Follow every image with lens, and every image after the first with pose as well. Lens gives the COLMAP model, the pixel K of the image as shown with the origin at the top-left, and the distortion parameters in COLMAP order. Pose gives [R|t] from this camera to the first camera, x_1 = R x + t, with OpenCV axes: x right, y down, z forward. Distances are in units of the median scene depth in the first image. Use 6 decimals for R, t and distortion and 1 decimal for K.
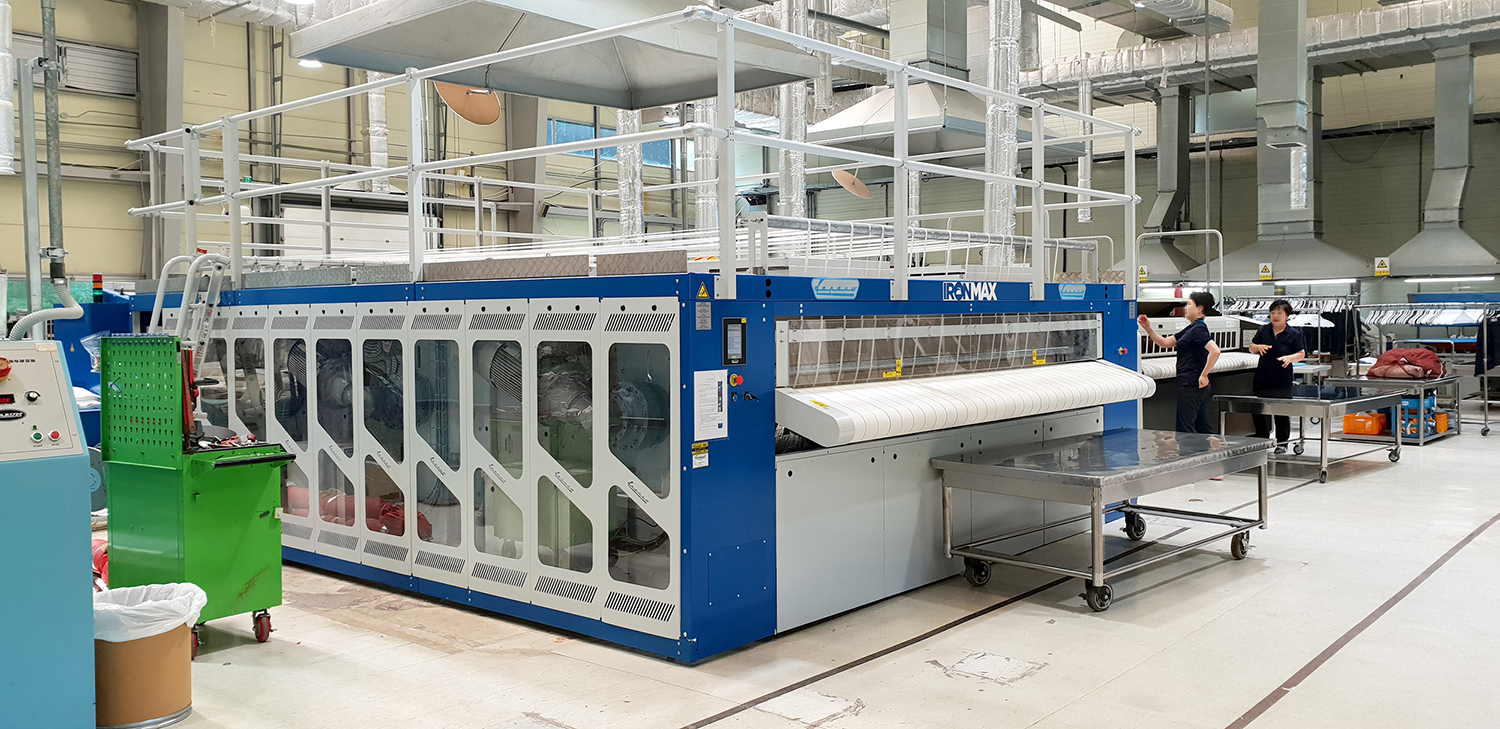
lens RADIAL K [[1206.2, 0, 753.9], [0, 1206.2, 360.5], [0, 0, 1]] dist [0.010181, 0.002460]
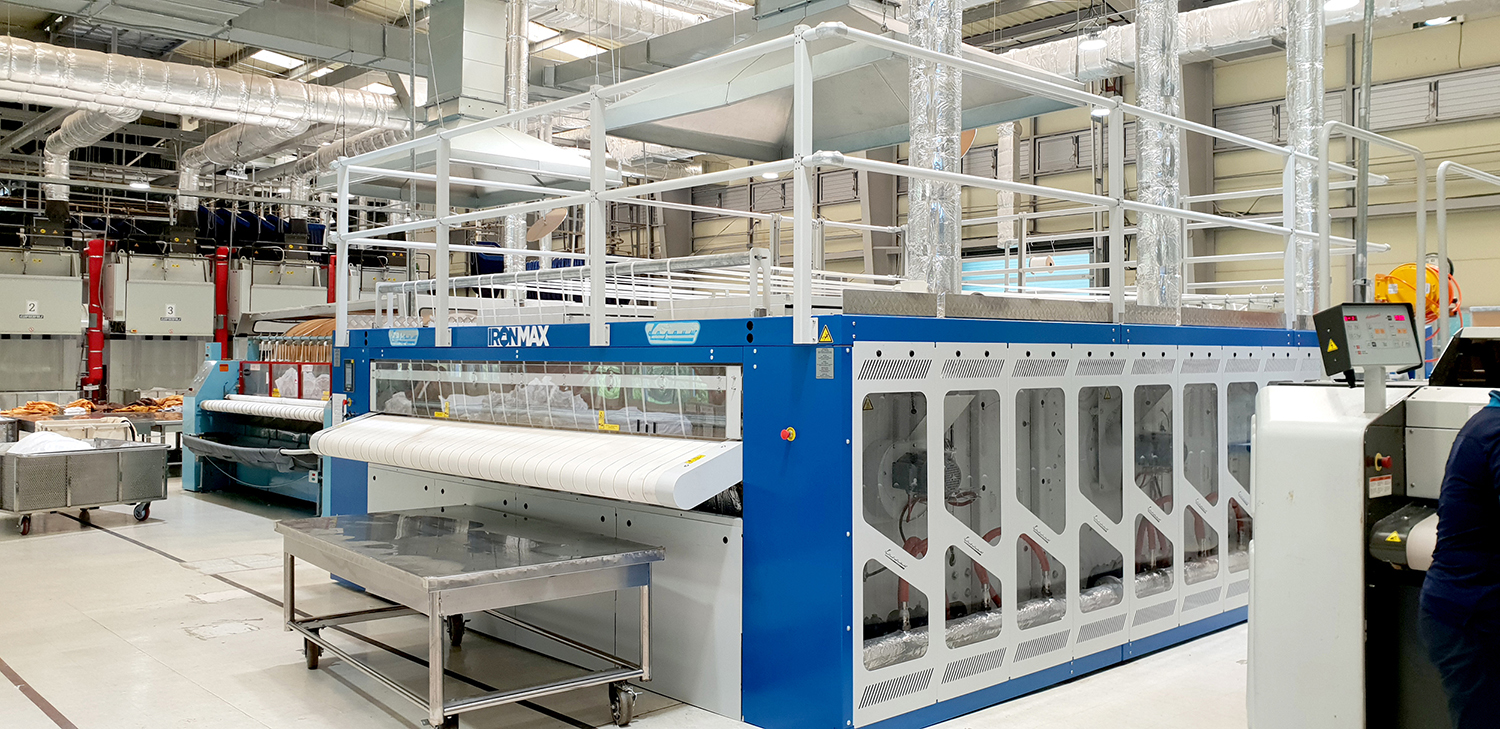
lens RADIAL K [[1206.2, 0, 743.3], [0, 1206.2, 357.2], [0, 0, 1]] dist [0.010181, 0.002460]
pose [[-0.110303, 0.010827, -0.993839, 1.058860], [-0.045432, 0.998841, 0.015924, -0.063536], [0.992859, 0.046909, -0.109684, 1.261600]]
